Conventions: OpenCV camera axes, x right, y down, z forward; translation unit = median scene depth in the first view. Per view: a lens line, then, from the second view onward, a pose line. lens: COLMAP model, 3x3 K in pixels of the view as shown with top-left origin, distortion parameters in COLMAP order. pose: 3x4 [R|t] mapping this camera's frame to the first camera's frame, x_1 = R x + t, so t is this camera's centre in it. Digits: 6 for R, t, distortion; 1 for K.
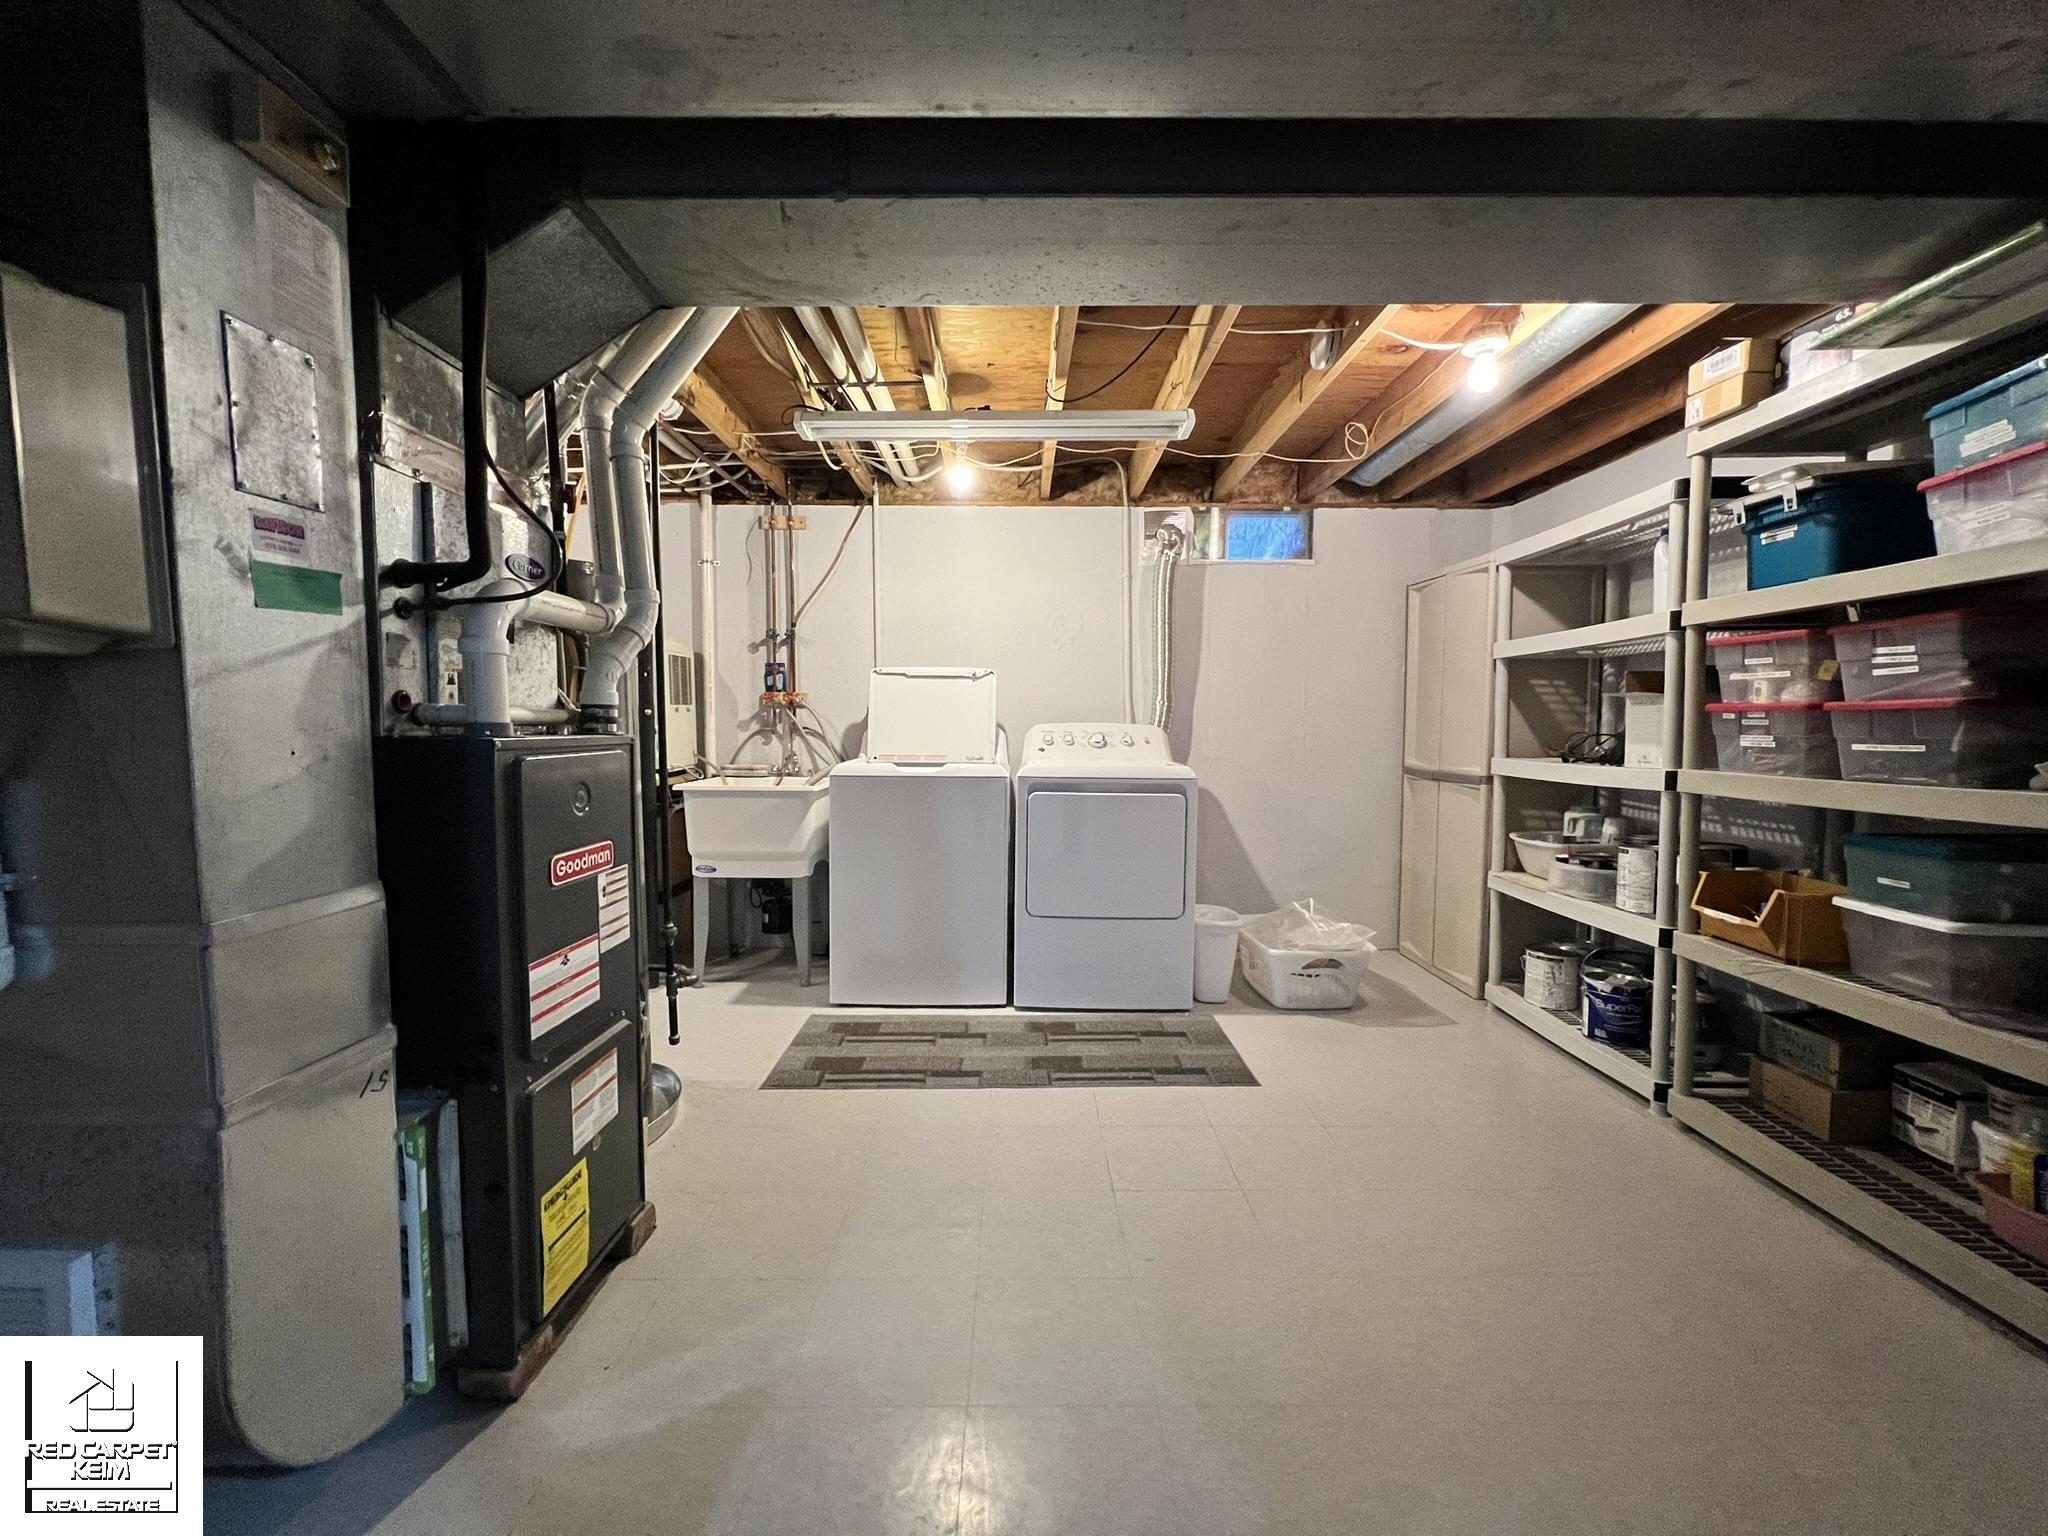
lens RADIAL K [[821.9, 0, 1020.0], [0, 821.9, 774.9], [0, 0, 1]] dist [0.000804, 0.000111]
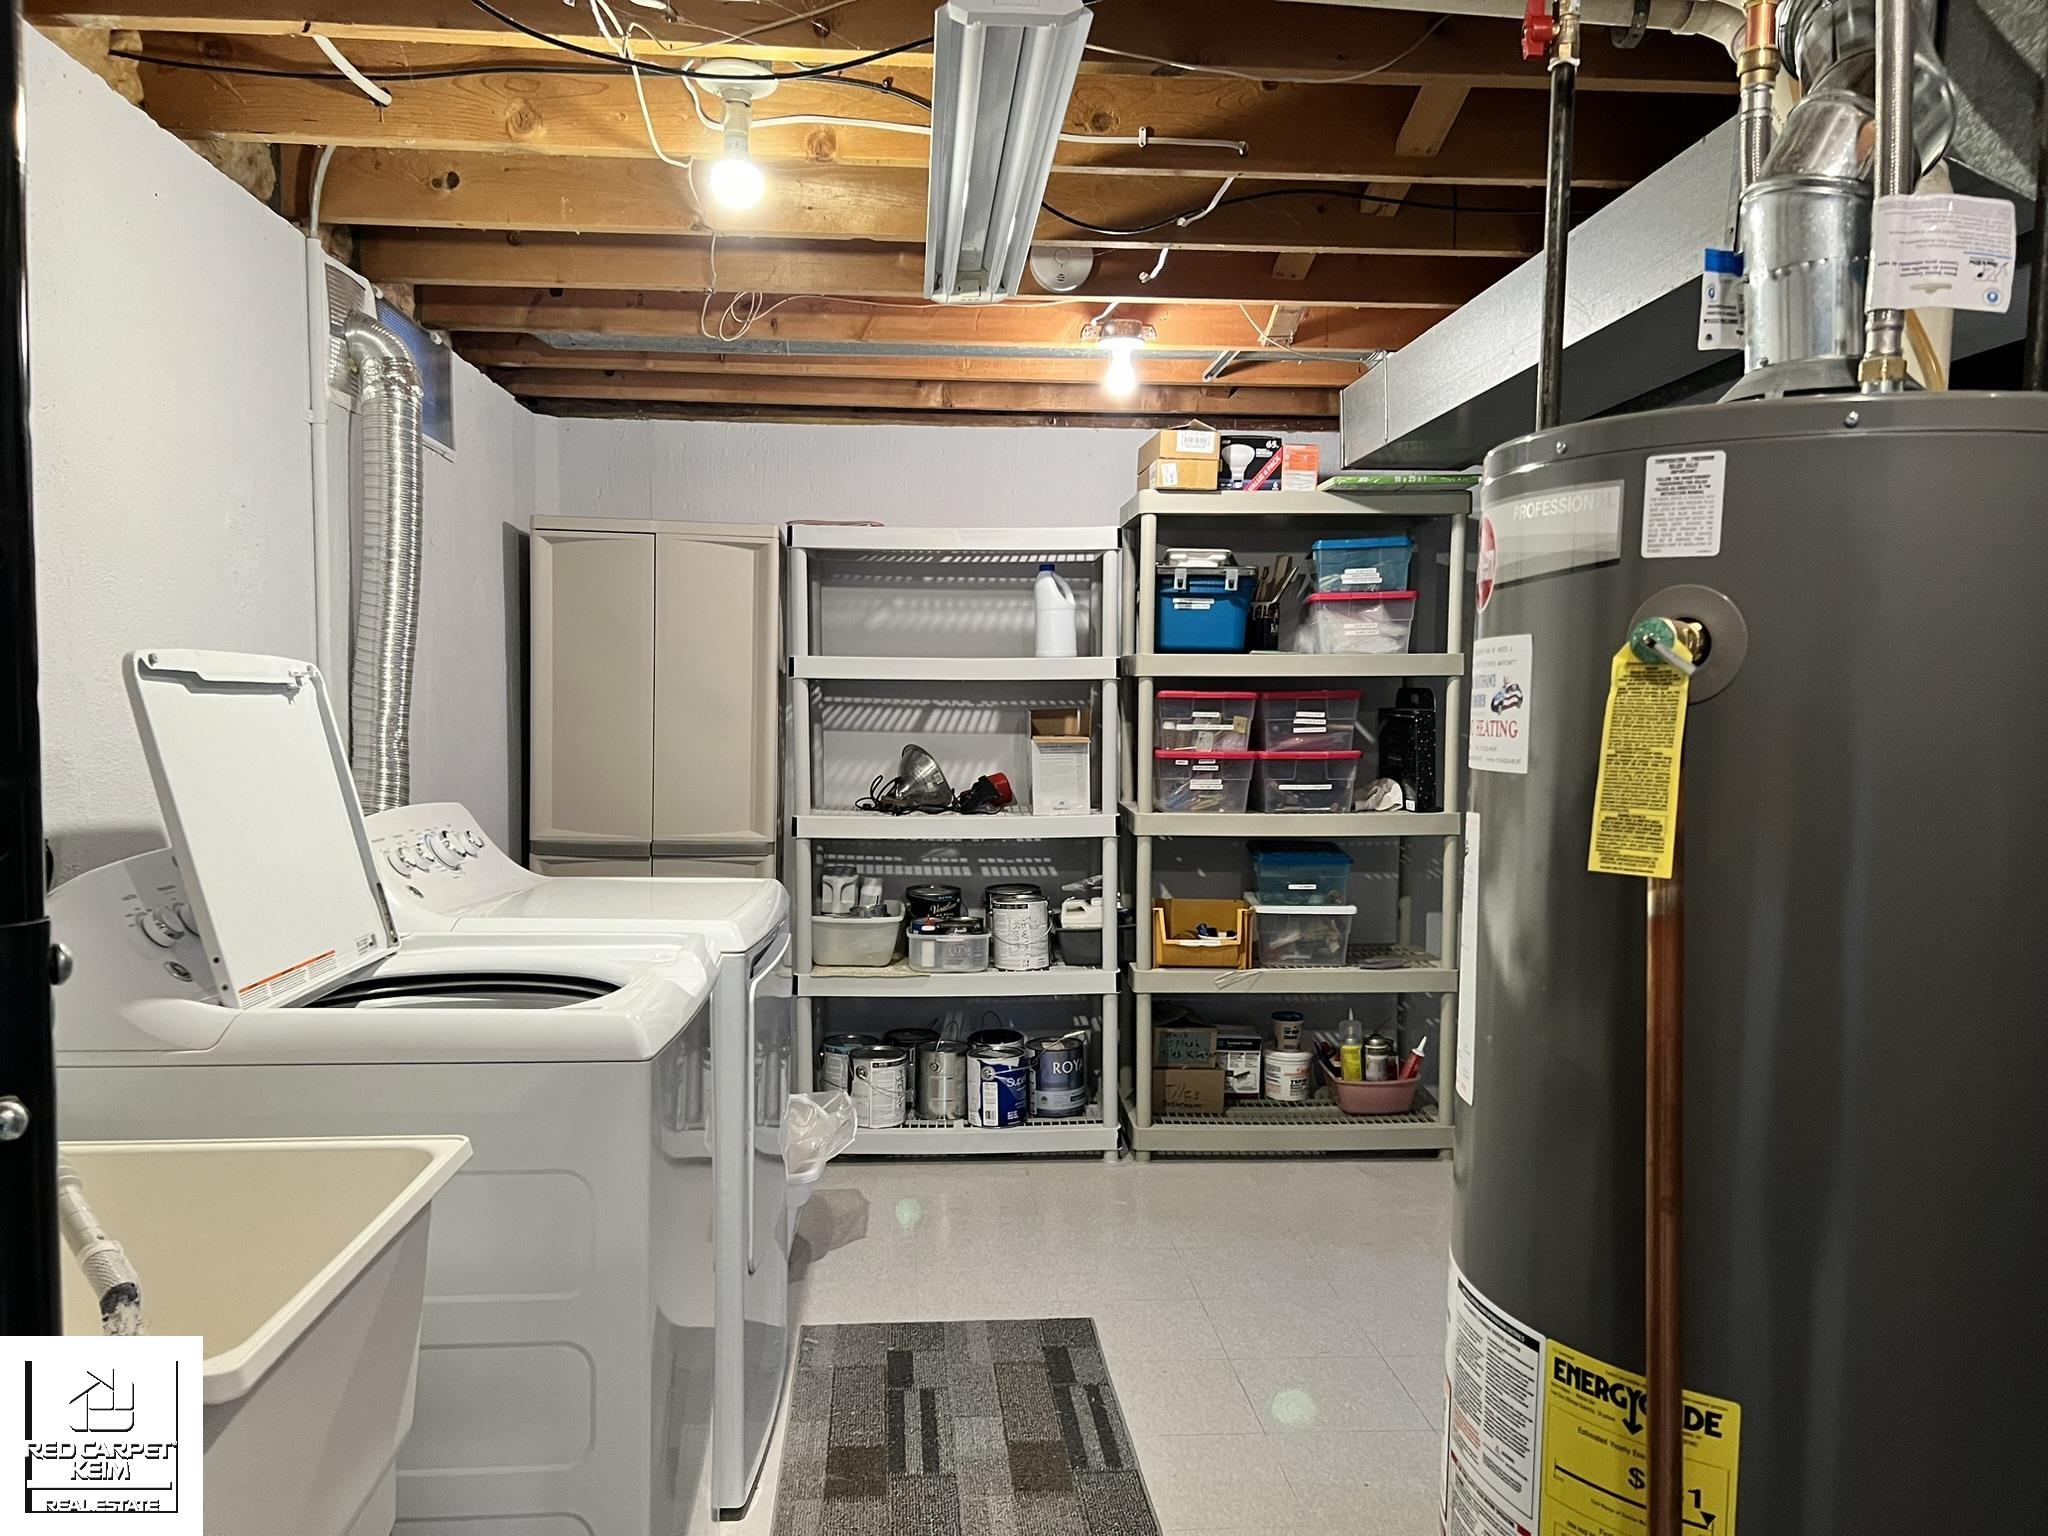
lens RADIAL K [[1544.0, 0, 1020.0], [0, 1544.0, 759.8], [0, 0, 1]] dist [0.013676, 0.000220]
pose [[-0.074934, -0.045433, 0.996153, -1.040389], [0.055842, 0.997203, 0.049682, -0.167419], [-0.995624, 0.059350, -0.072188, 1.204684]]
